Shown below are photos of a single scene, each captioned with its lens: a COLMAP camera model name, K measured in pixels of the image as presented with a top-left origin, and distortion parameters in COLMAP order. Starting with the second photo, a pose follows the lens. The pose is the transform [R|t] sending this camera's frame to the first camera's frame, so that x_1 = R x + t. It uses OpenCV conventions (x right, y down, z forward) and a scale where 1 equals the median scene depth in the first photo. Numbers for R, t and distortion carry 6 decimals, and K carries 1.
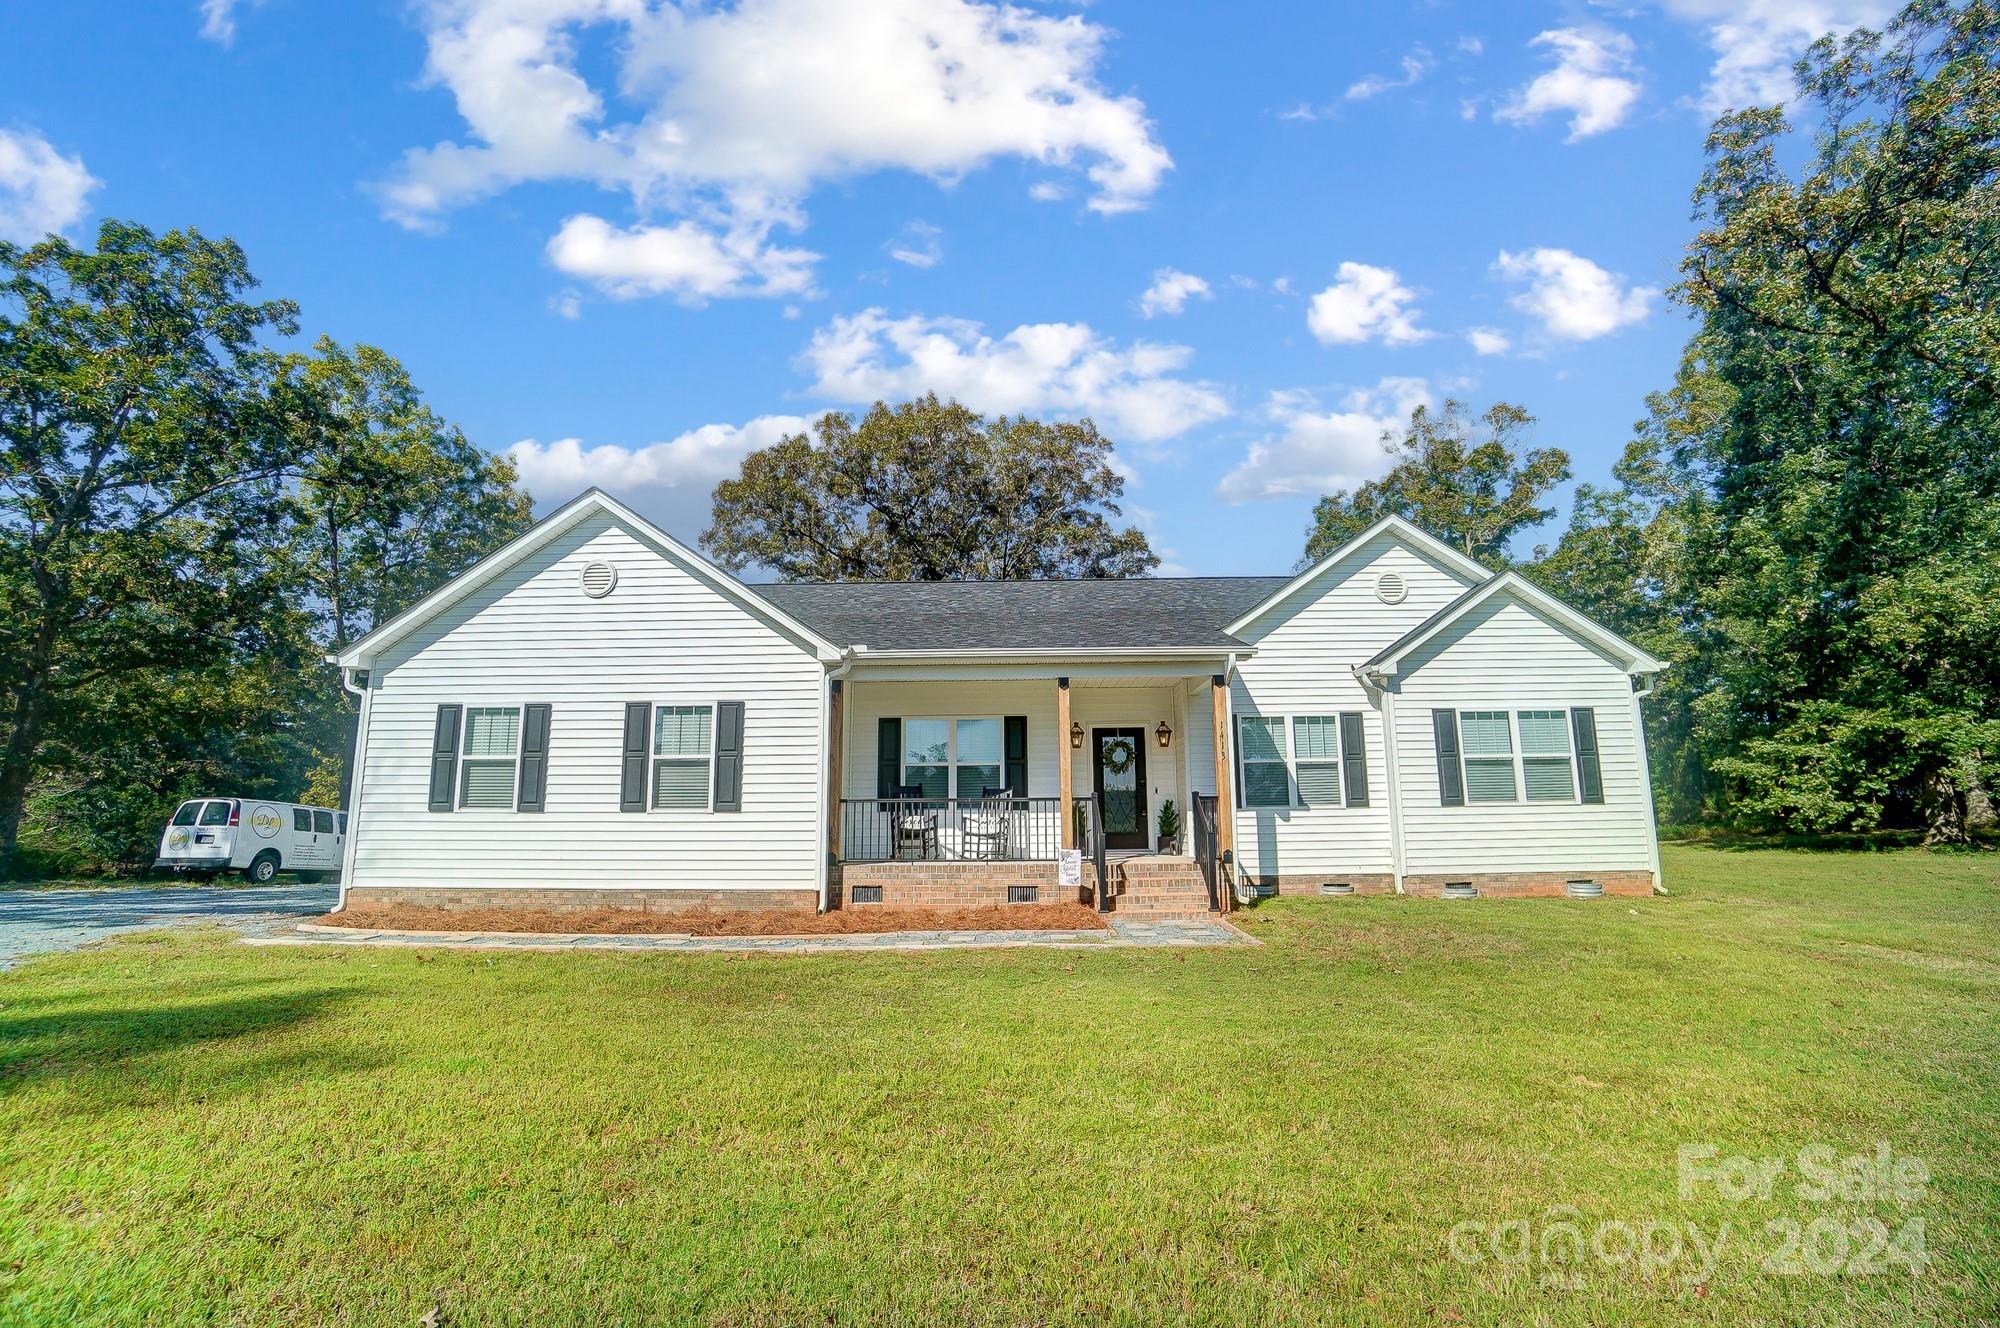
lens RADIAL K [[918.1, 0, 994.9], [0, 918.1, 658.4], [0, 0, 1]] dist [-0.064296, 0.027247]
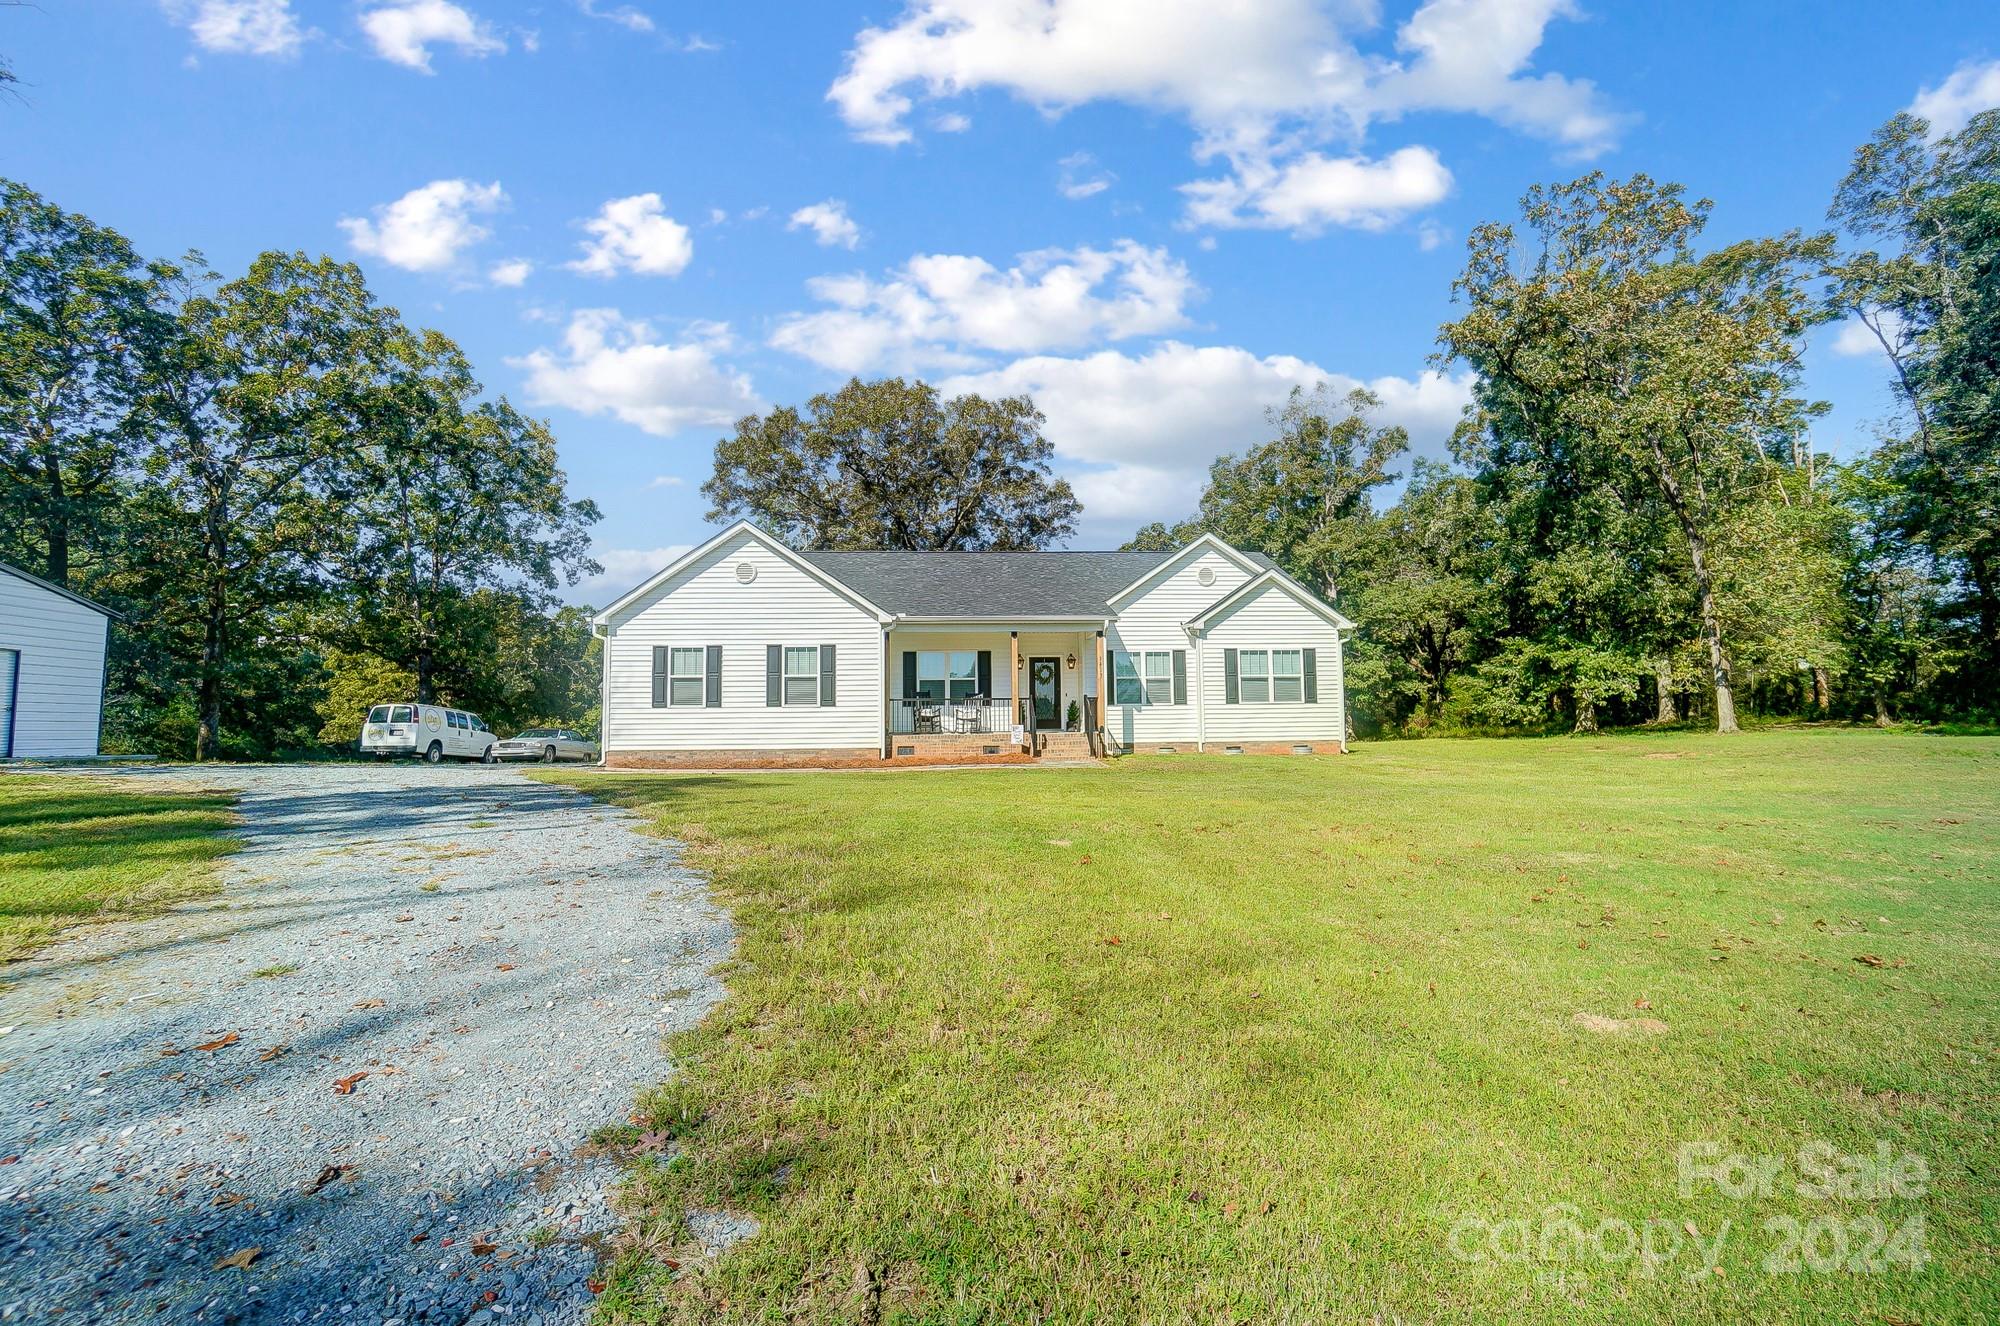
lens RADIAL K [[909.2, 0, 1013.1], [0, 909.2, 656.1], [0, 0, 1]] dist [-0.054732, 0.018071]
pose [[0.995430, 0.003563, 0.095433, -0.085117], [-0.012710, 0.995356, 0.095419, -0.088663], [-0.094649, -0.096195, 0.990852, -0.673152]]
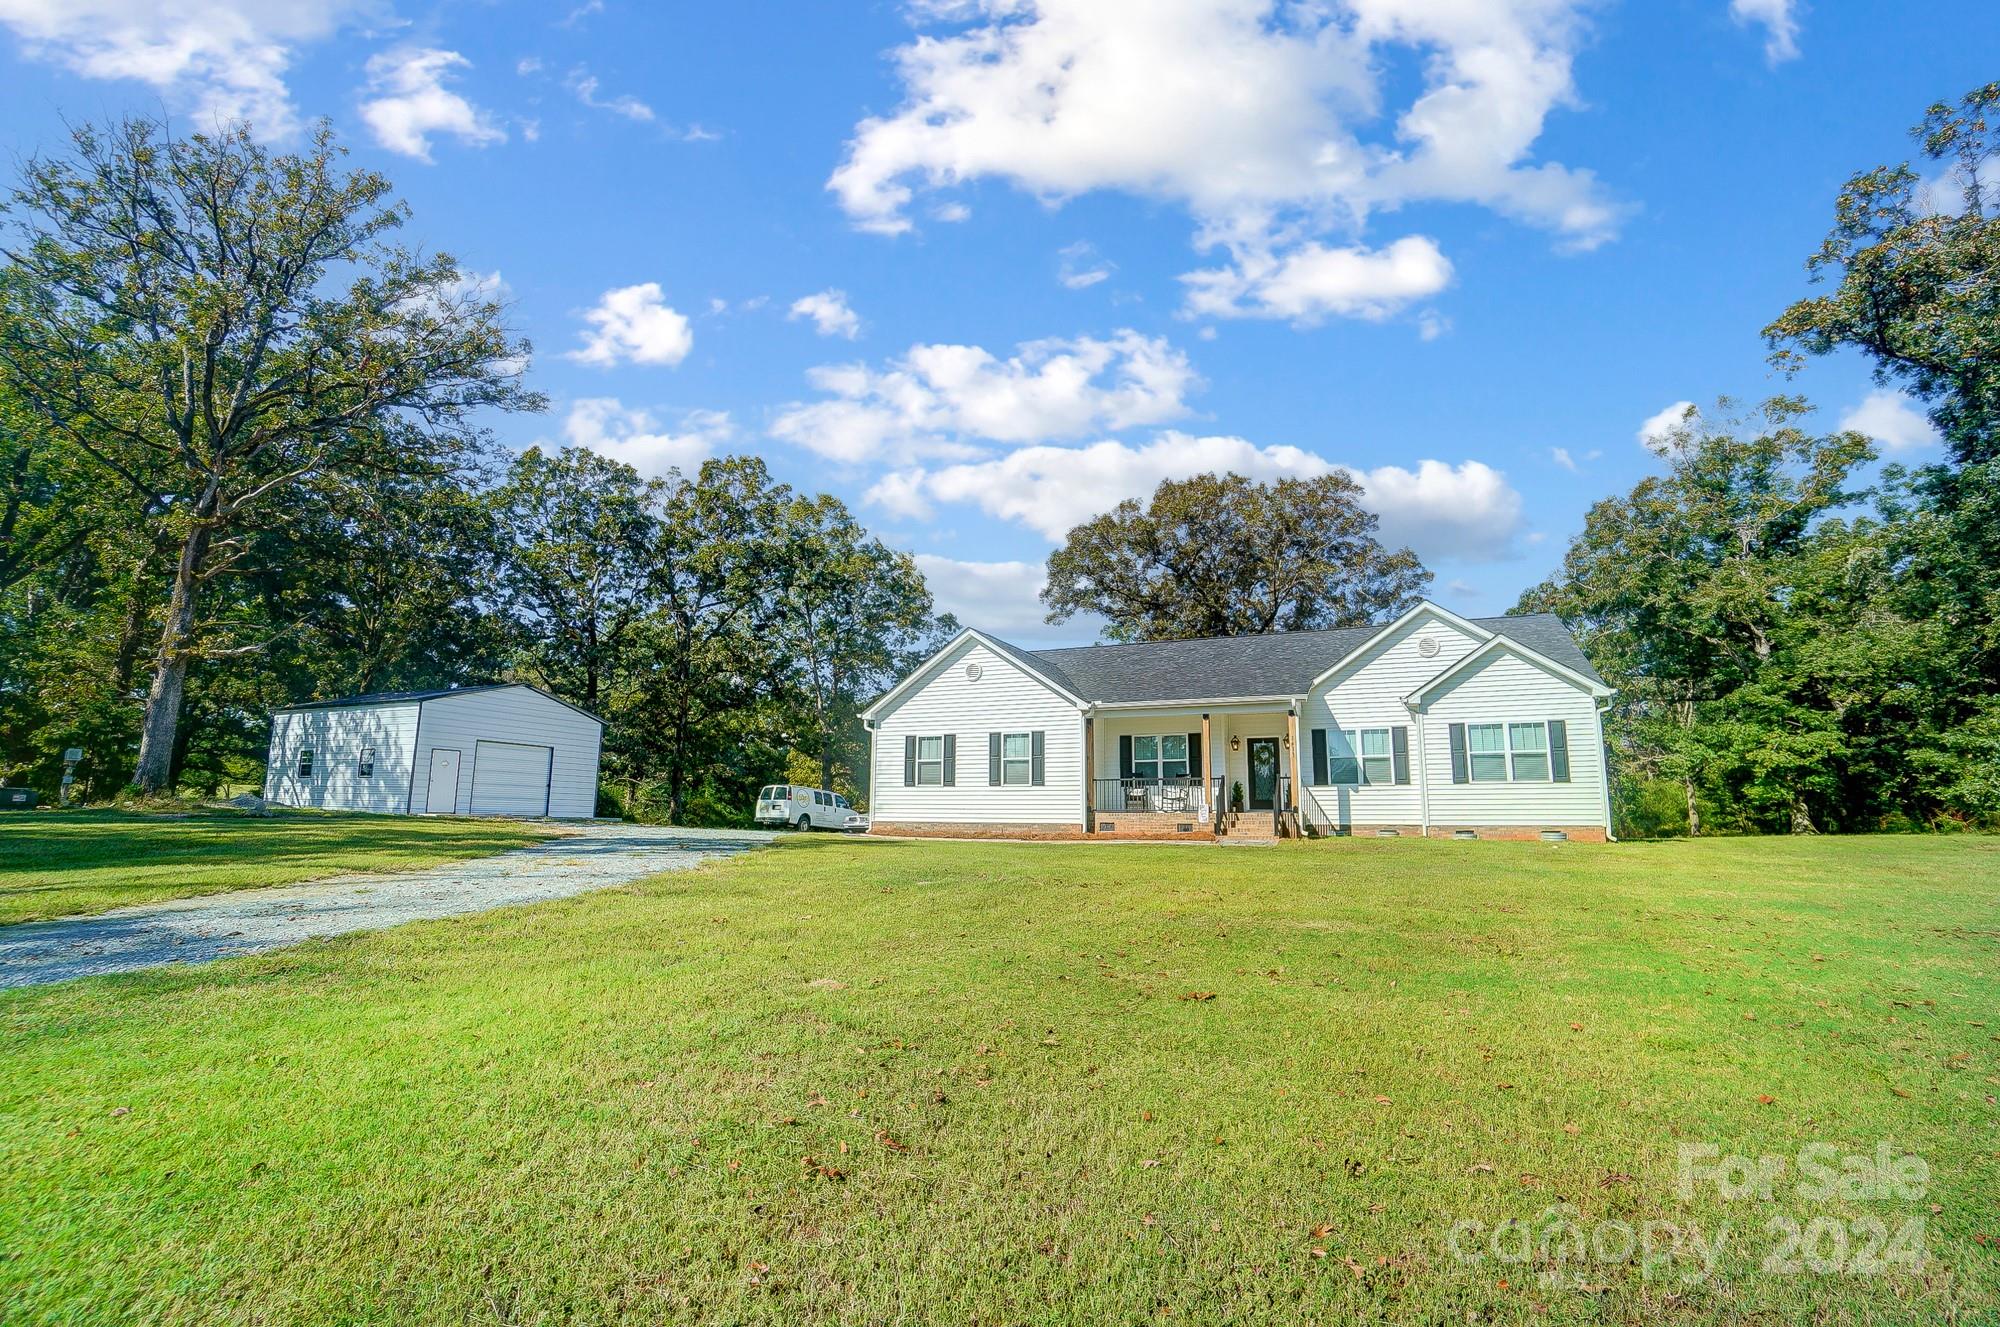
lens RADIAL K [[905.6, 0, 989.8], [0, 905.6, 643.5], [0, 0, 1]] dist [-0.049023, 0.017381]
pose [[0.922100, -0.058032, -0.382575, 0.338087], [0.052409, 0.998310, -0.025114, -0.087636], [0.383386, 0.003107, 0.923583, -0.772029]]
